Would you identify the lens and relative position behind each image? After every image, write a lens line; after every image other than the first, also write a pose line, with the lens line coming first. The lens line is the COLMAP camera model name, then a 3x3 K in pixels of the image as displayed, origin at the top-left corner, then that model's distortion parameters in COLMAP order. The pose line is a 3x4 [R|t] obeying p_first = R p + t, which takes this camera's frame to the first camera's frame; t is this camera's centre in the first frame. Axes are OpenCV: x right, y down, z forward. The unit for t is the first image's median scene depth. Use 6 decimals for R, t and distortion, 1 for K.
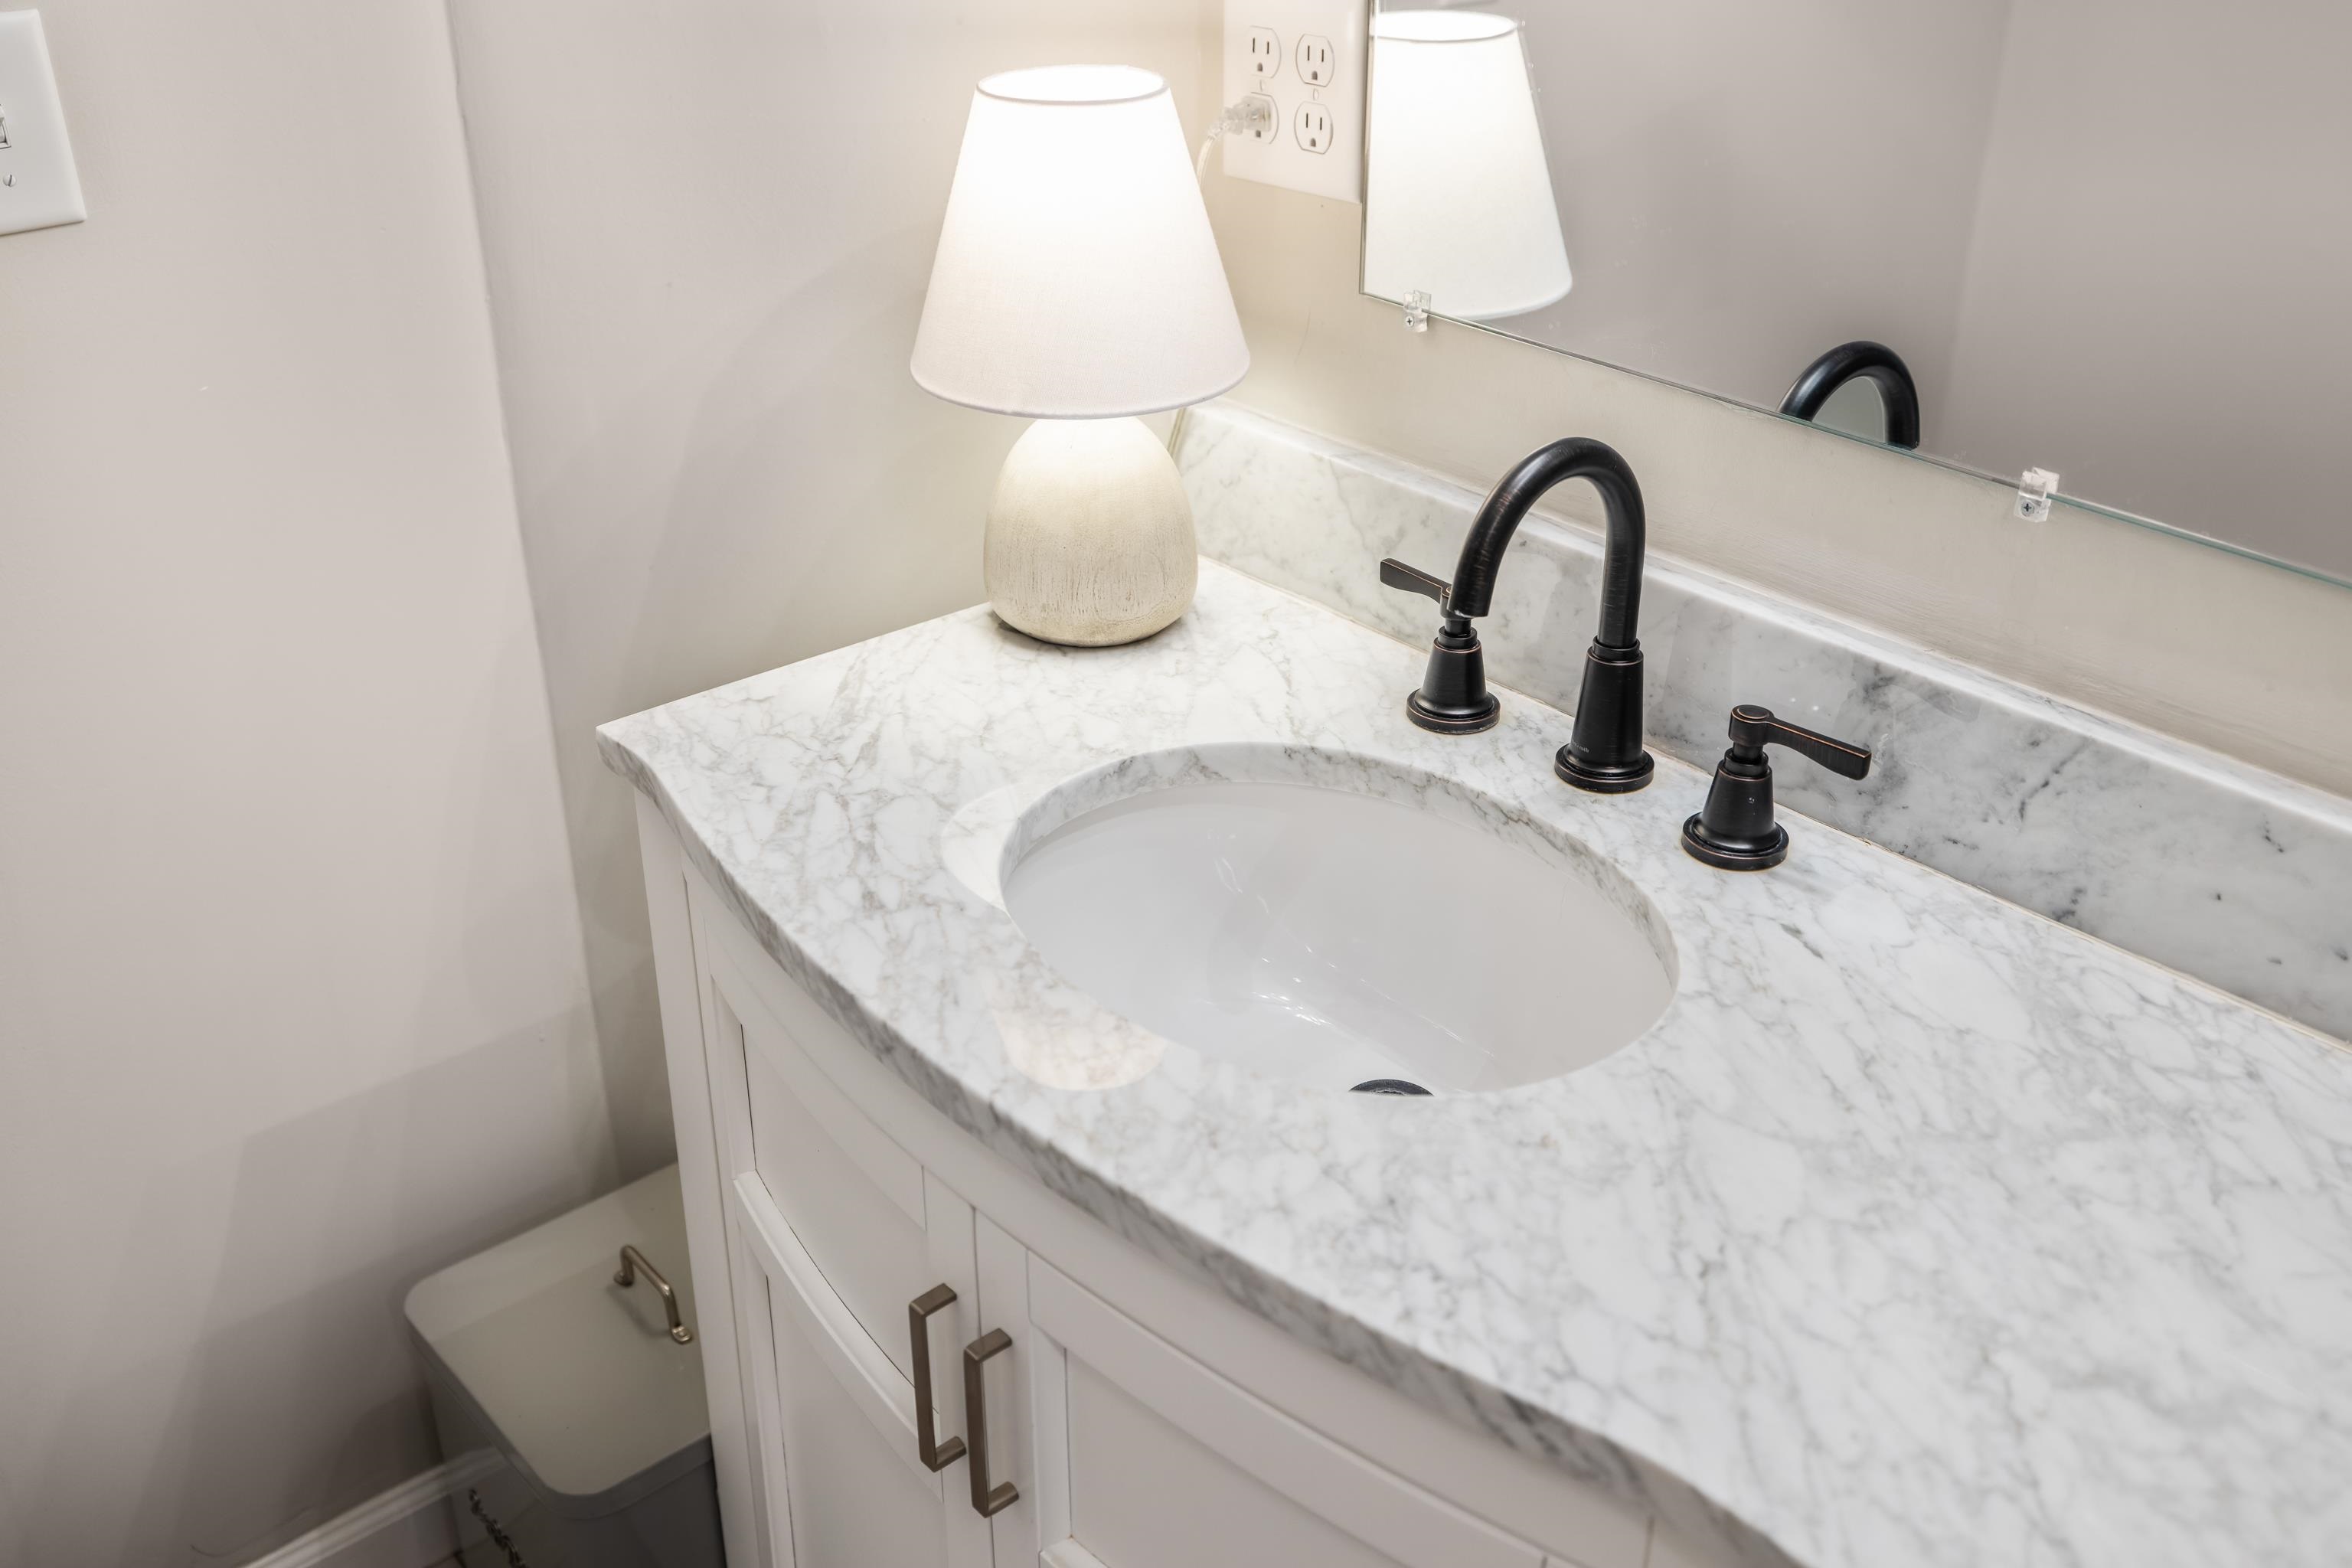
lens RADIAL K [[2292.8, 0, 1179.4], [0, 2292.8, 780.6], [0, 0, 1]] dist [0.002650, 0.000000]
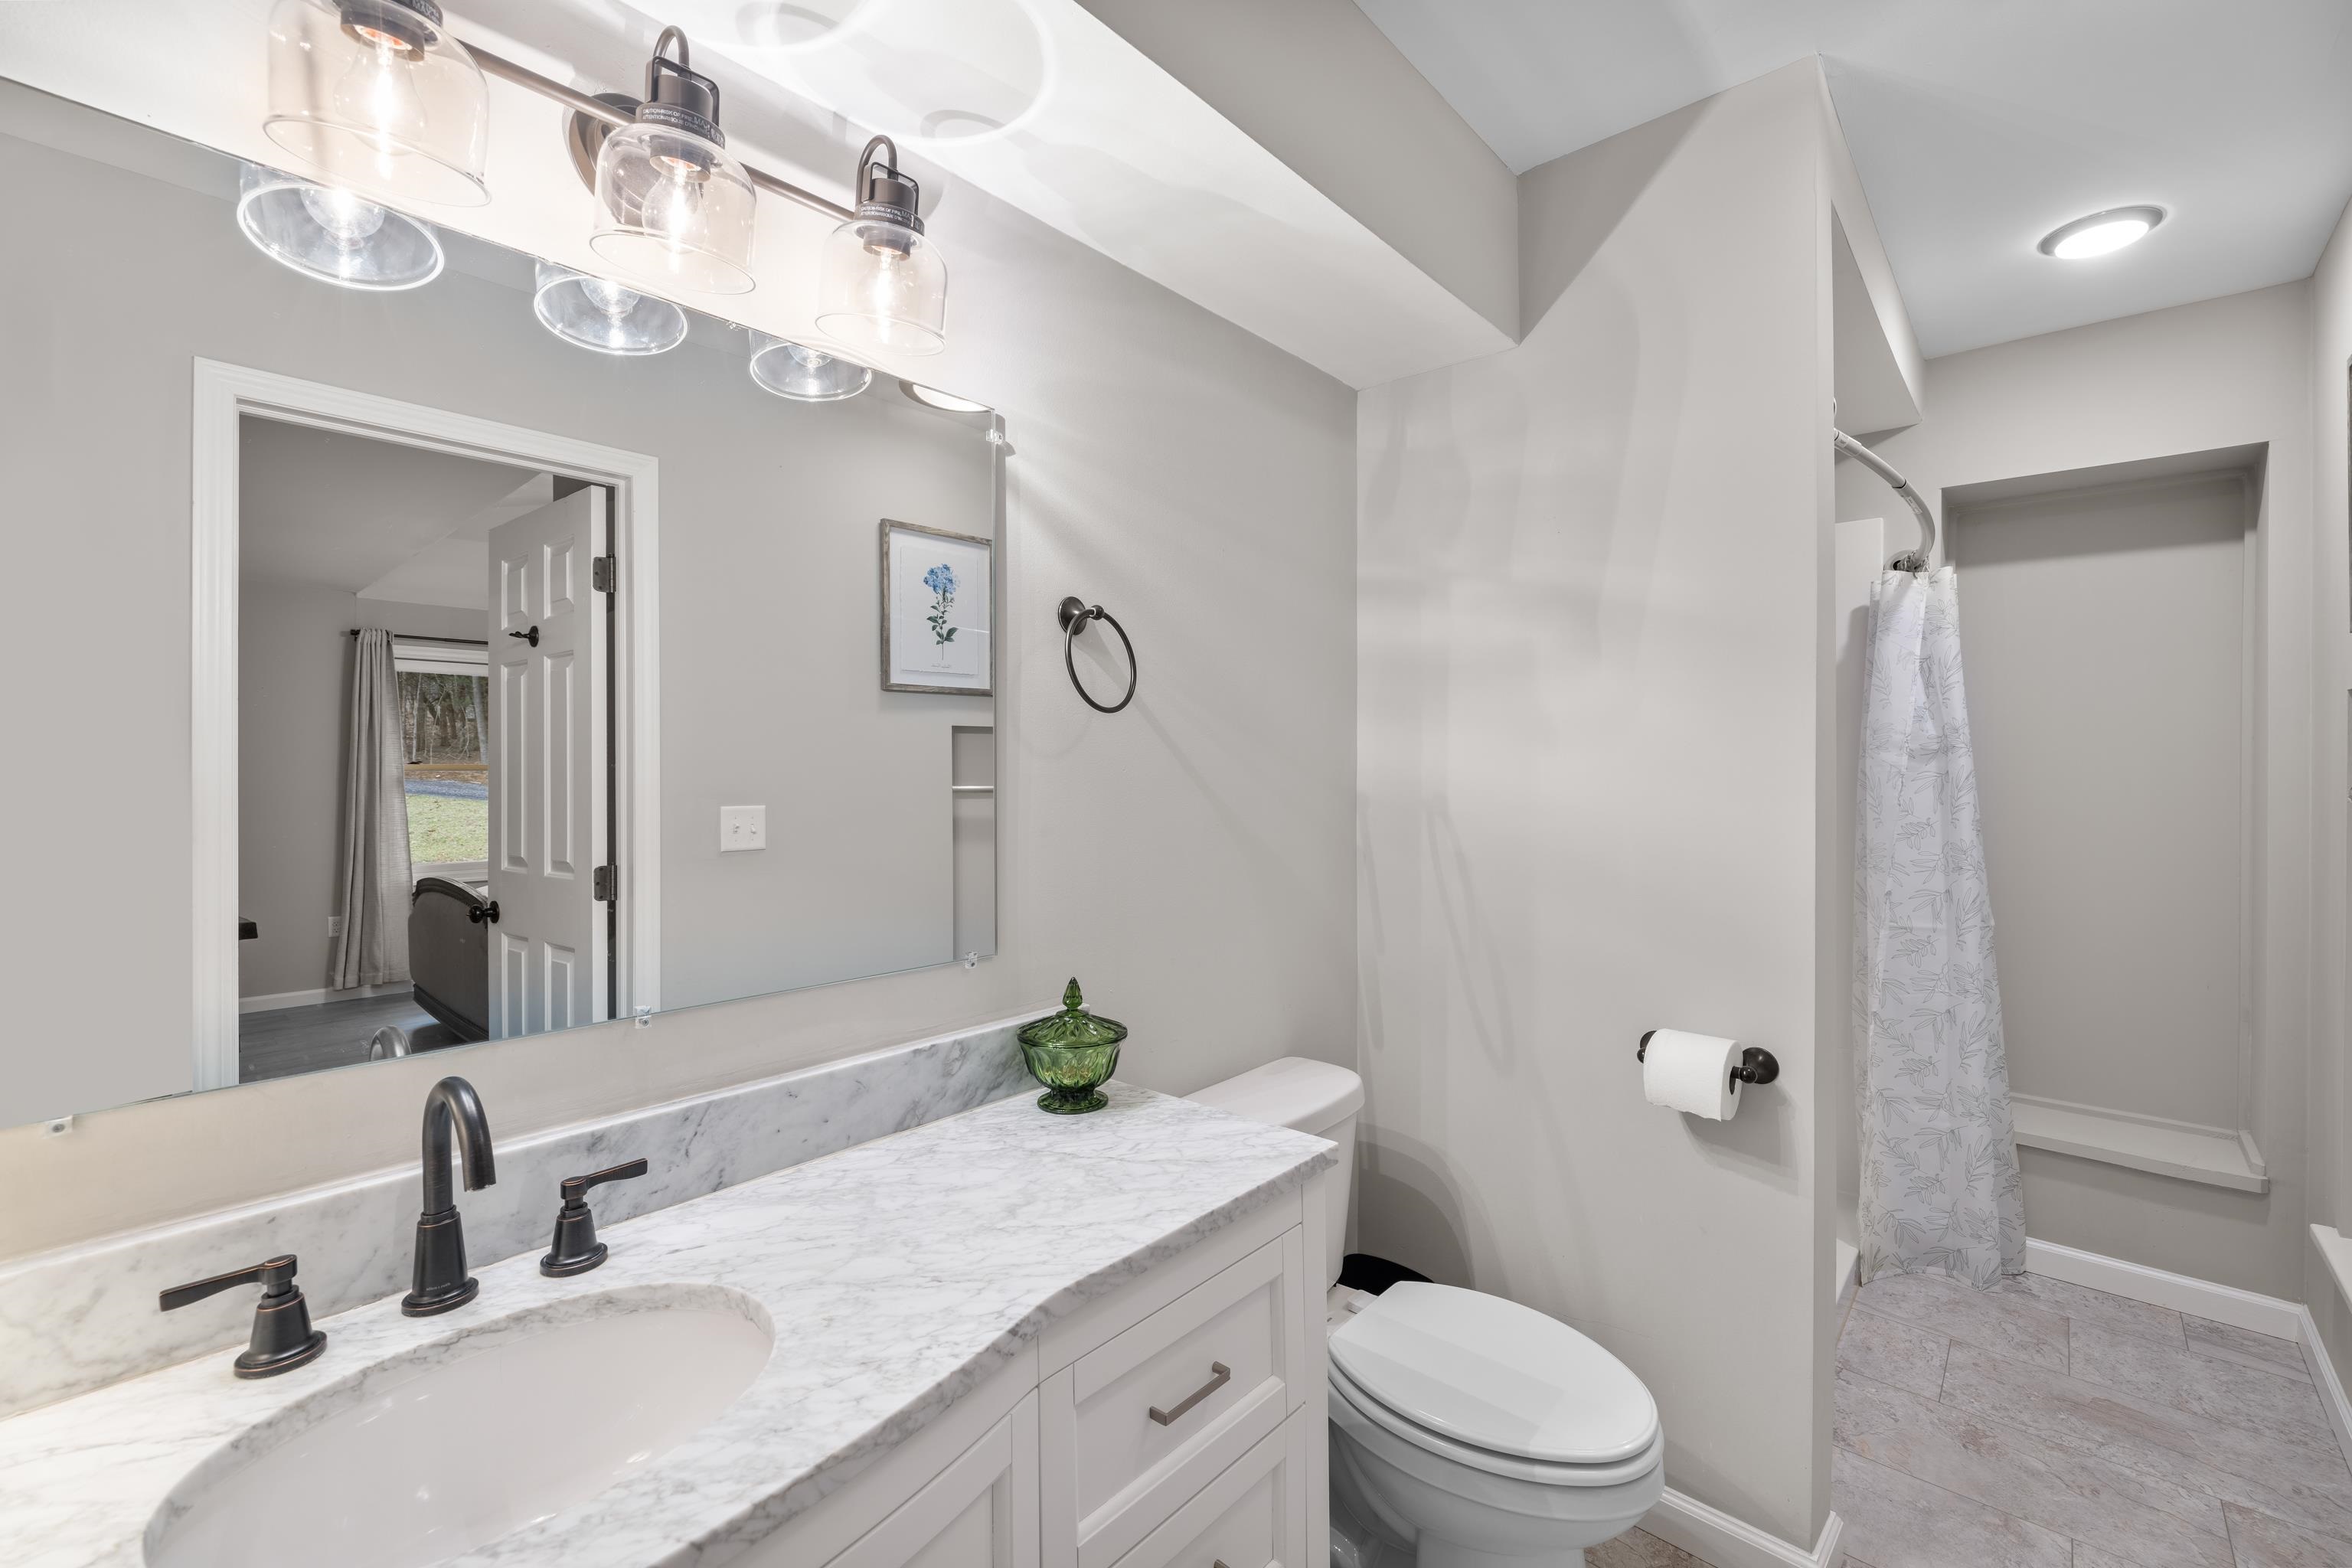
lens RADIAL K [[997.5, 0, 1188.7], [0, 997.5, 774.5], [0, 0, 1]] dist [0.000653, 0.000511]
pose [[-0.143611, -0.001150, 0.989634, -0.668096], [0.464511, 0.882919, 0.068433, -0.155490], [-0.873845, 0.469523, -0.126262, 0.564856]]
